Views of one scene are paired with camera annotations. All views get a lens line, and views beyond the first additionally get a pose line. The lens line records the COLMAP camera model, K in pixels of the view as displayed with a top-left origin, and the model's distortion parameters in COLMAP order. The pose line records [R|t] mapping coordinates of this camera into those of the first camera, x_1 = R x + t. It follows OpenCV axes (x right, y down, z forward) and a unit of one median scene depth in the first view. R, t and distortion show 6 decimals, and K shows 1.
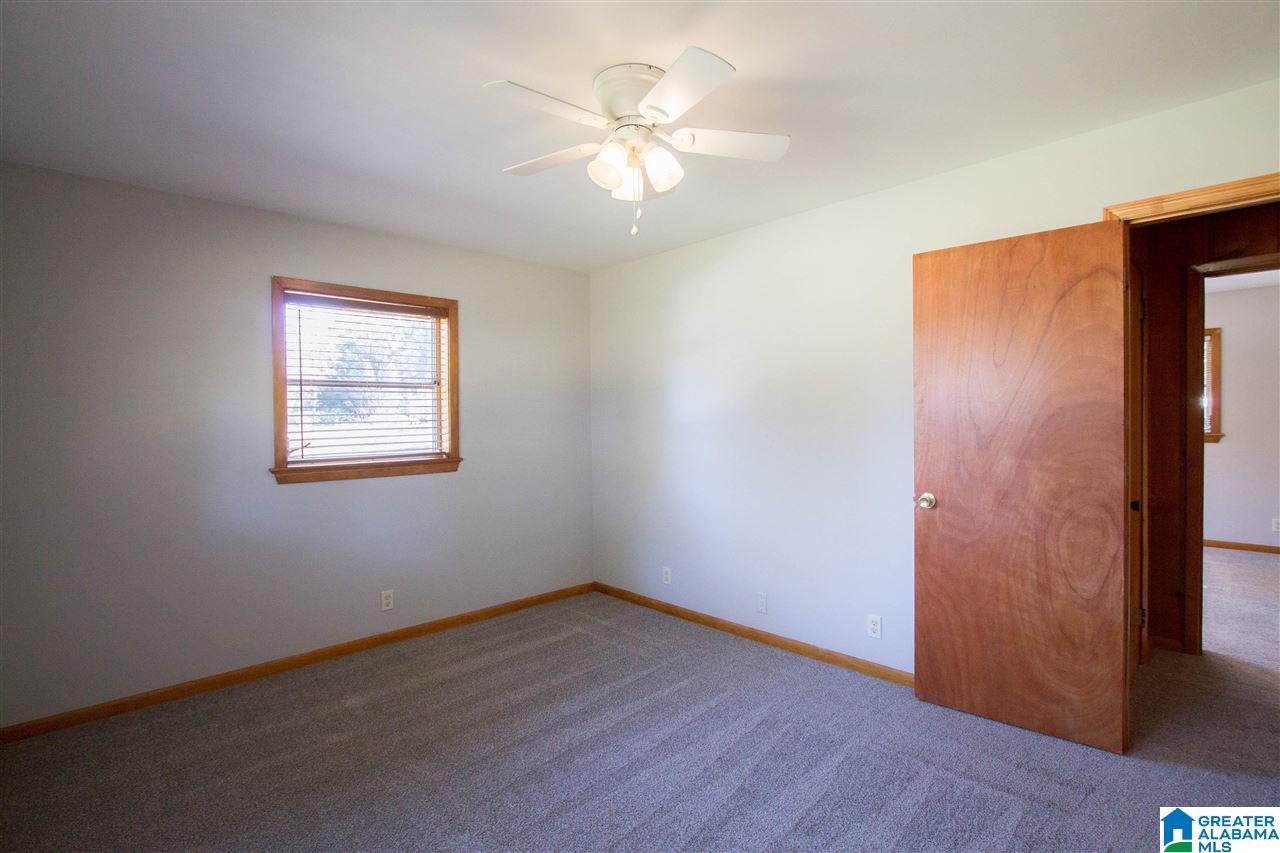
lens RADIAL K [[604.6, 0, 650.5], [0, 604.6, 426.8], [0, 0, 1]] dist [-0.016126, 0.001040]
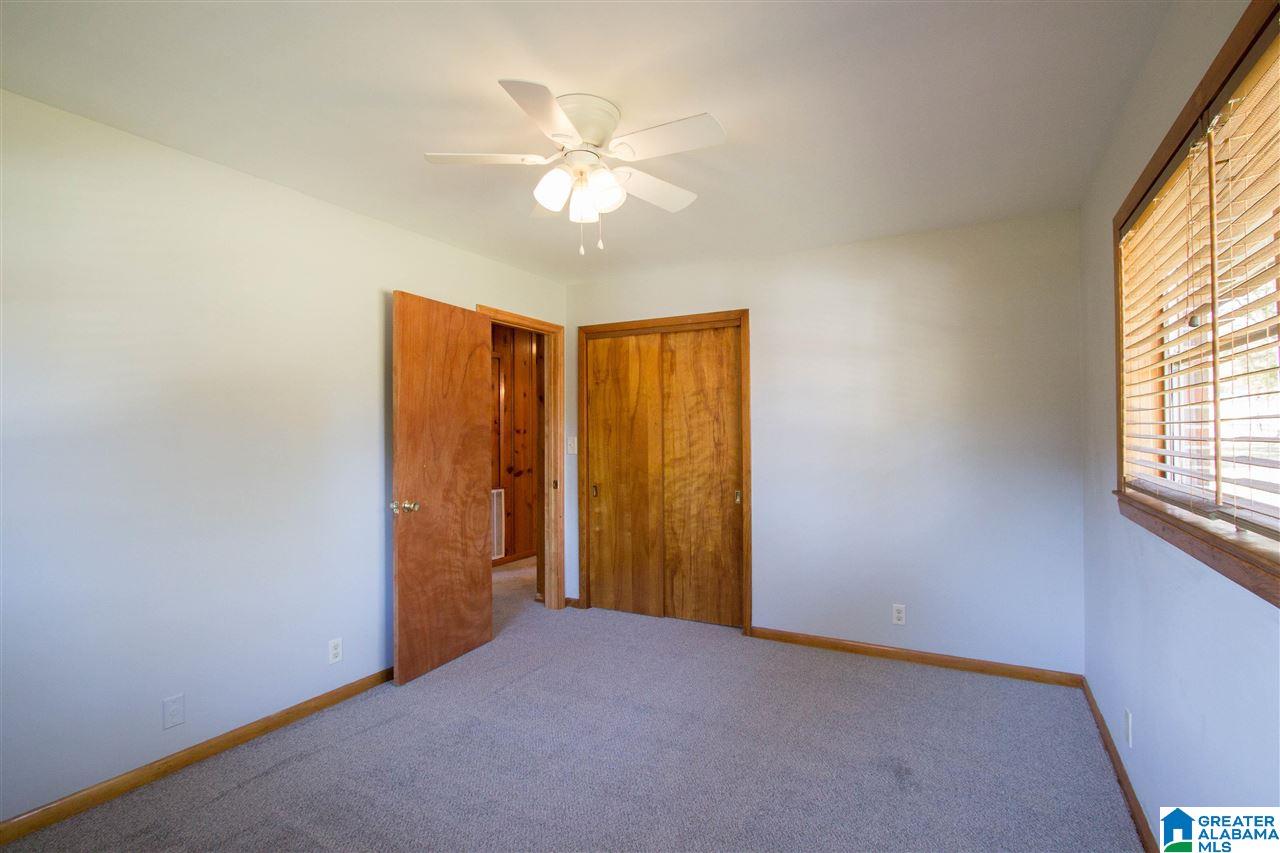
lens RADIAL K [[604.6, 0, 650.5], [0, 604.6, 426.8], [0, 0, 1]] dist [-0.016126, 0.001040]
pose [[-0.291708, 0.020039, 0.956298, -0.874451], [0.017829, 0.999721, -0.015511, -0.003127], [-0.956341, 0.012525, -0.291984, 0.992295]]
